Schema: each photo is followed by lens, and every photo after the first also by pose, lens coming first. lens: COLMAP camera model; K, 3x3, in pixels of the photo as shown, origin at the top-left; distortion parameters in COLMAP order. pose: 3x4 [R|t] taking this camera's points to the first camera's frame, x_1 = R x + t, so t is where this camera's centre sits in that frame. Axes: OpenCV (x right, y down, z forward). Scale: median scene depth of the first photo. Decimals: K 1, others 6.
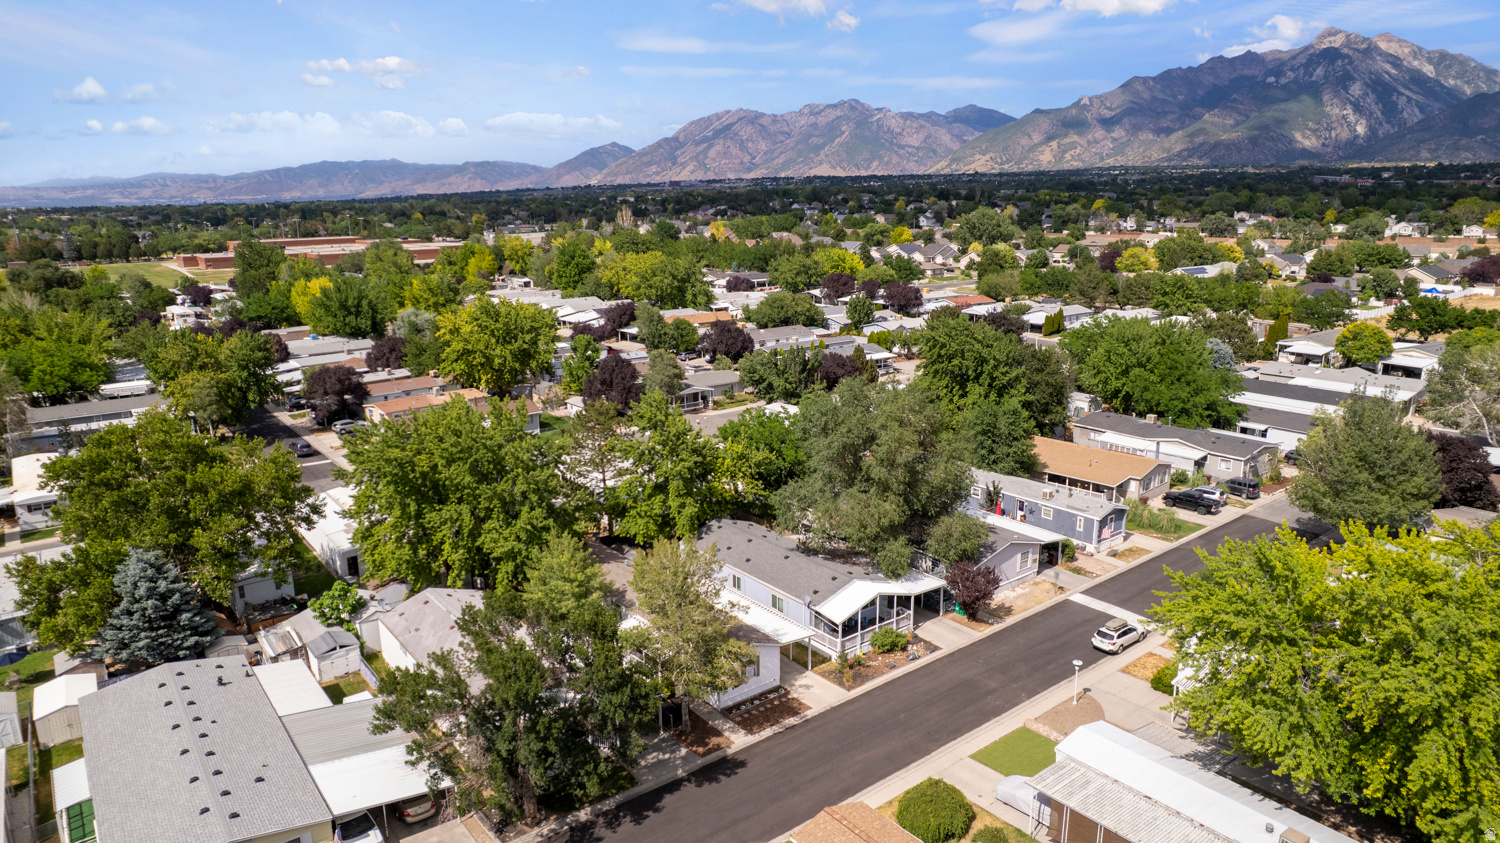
lens RADIAL K [[955.1, 0, 750.0], [0, 955.1, 421.5], [0, 0, 1]] dist [-0.073006, 0.067082]
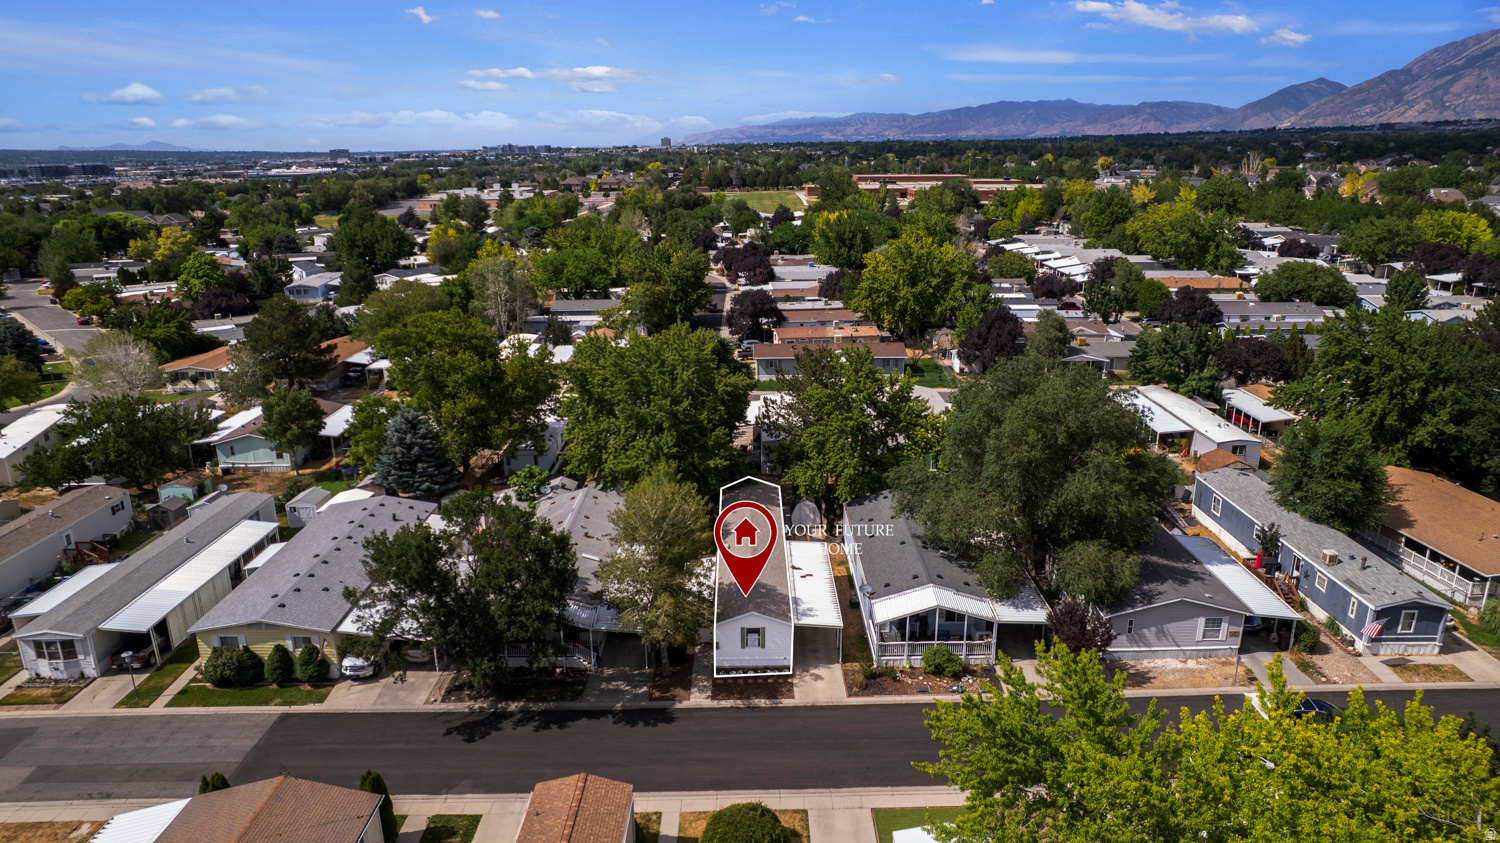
lens RADIAL K [[955.1, 0, 750.0], [0, 955.1, 421.5], [0, 0, 1]] dist [-0.073006, 0.067082]
pose [[0.793056, 0.177490, -0.582717, 0.473914], [-0.143022, 0.984123, 0.105106, -0.049611], [0.592120, -0.000014, 0.805849, 0.207446]]
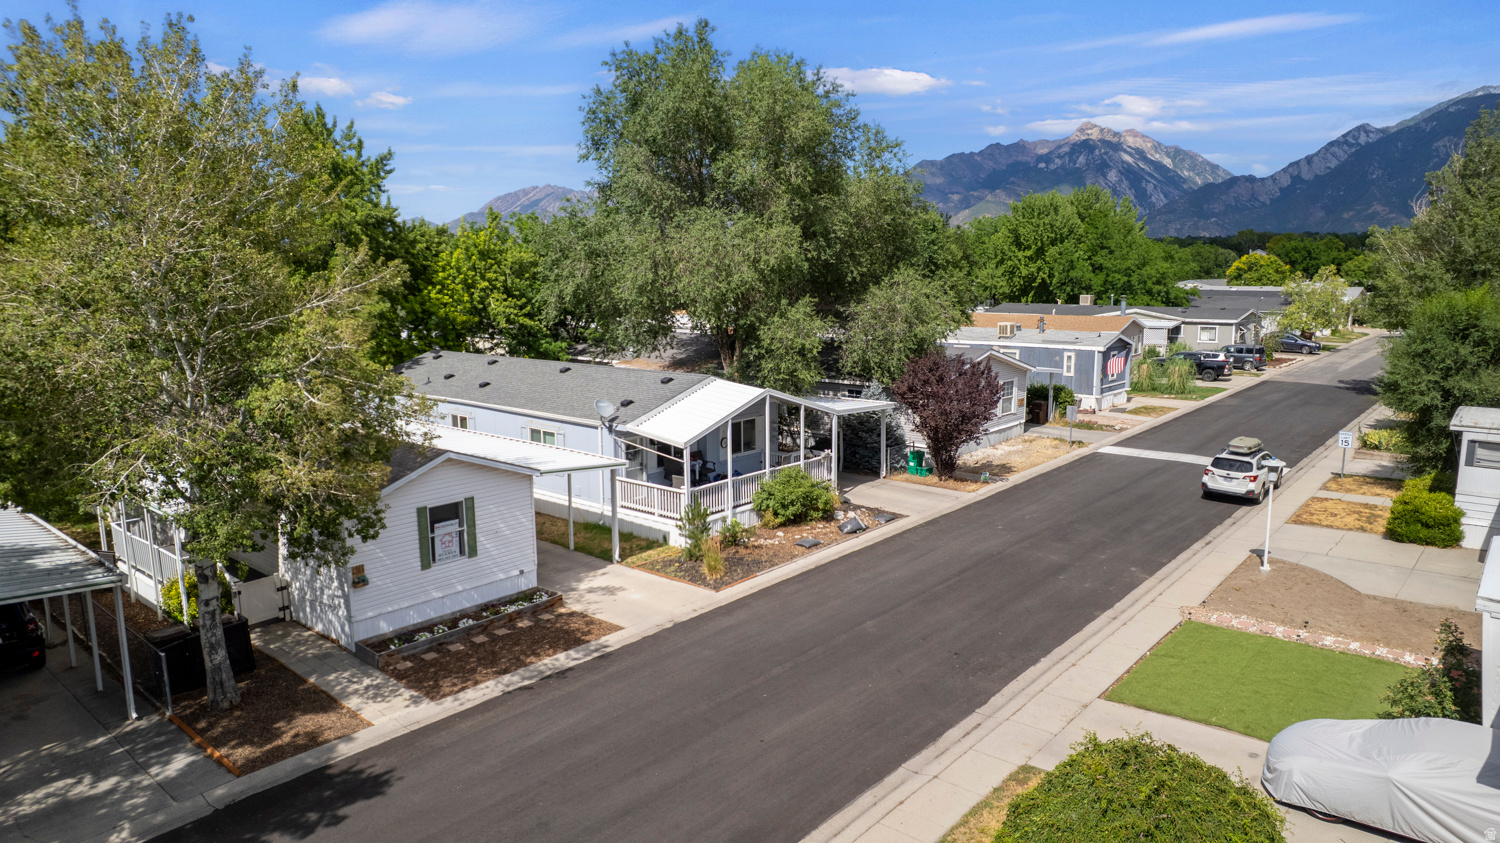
lens RADIAL K [[955.1, 0, 750.0], [0, 955.1, 421.5], [0, 0, 1]] dist [-0.073006, 0.067082]
pose [[0.981064, -0.027479, 0.191725, 0.041451], [0.042635, 0.996243, -0.075377, 0.229302], [-0.188934, 0.082124, 0.978550, 0.570380]]
